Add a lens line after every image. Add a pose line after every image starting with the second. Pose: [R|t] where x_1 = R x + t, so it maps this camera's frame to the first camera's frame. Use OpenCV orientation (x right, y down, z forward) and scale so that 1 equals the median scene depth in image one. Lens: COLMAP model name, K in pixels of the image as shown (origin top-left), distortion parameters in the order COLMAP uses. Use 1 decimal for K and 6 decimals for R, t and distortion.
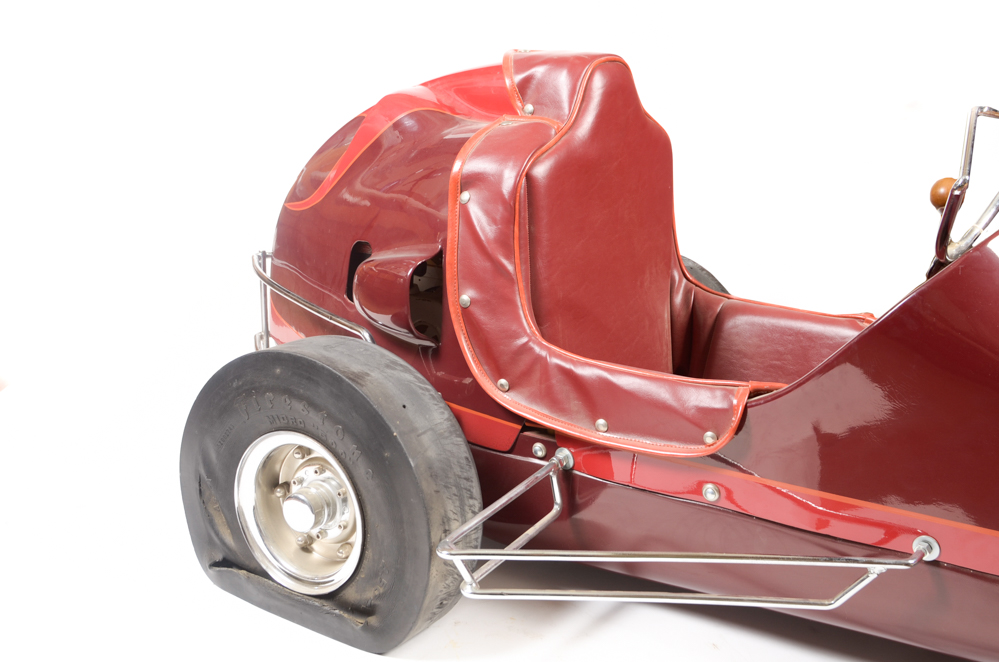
lens RADIAL K [[1255.6, 0, 500.2], [0, 1255.6, 349.4], [0, 0, 1]] dist [-0.003733, 0.002740]
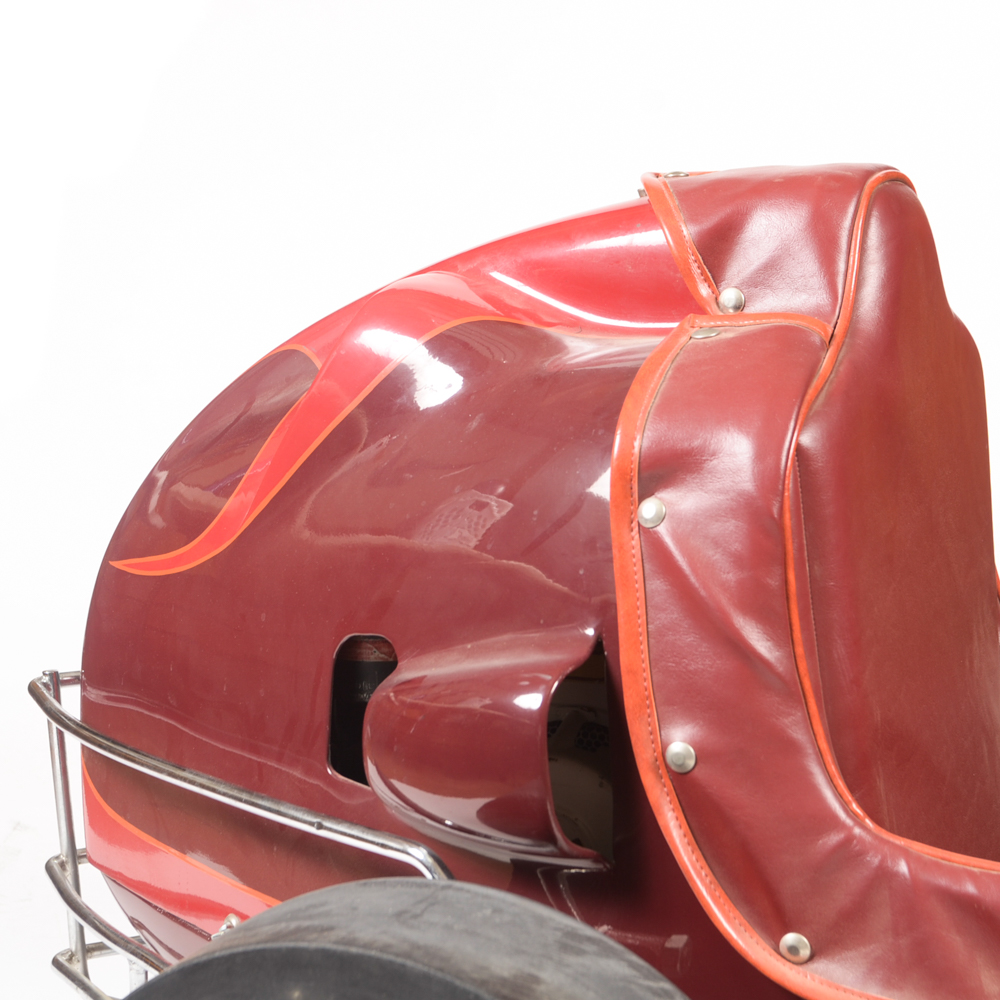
lens RADIAL K [[2221.6, 0, 500.0], [0, 2221.6, 500.0], [0, 0, 1]] dist [-0.024449, -0.479986]
pose [[0.985602, -0.093561, 0.140840, -0.186503], [0.108733, 0.988596, -0.104187, -0.053552], [-0.129486, 0.118001, 0.984535, 0.273965]]
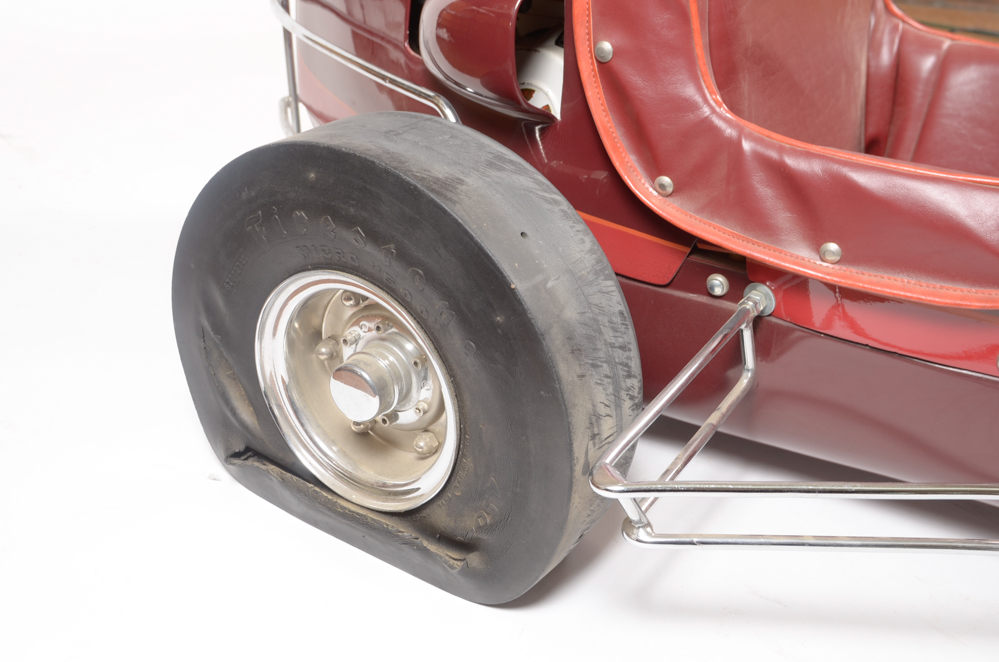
lens RADIAL K [[1156.5, 0, 499.5], [0, 1156.5, 331.0], [0, 0, 1]] dist [-0.004215, -0.006026]
pose [[0.999706, -0.010450, -0.021874, -0.070213], [0.014706, 0.978758, 0.204492, -0.021210], [0.019272, -0.204753, 0.978624, 0.412036]]
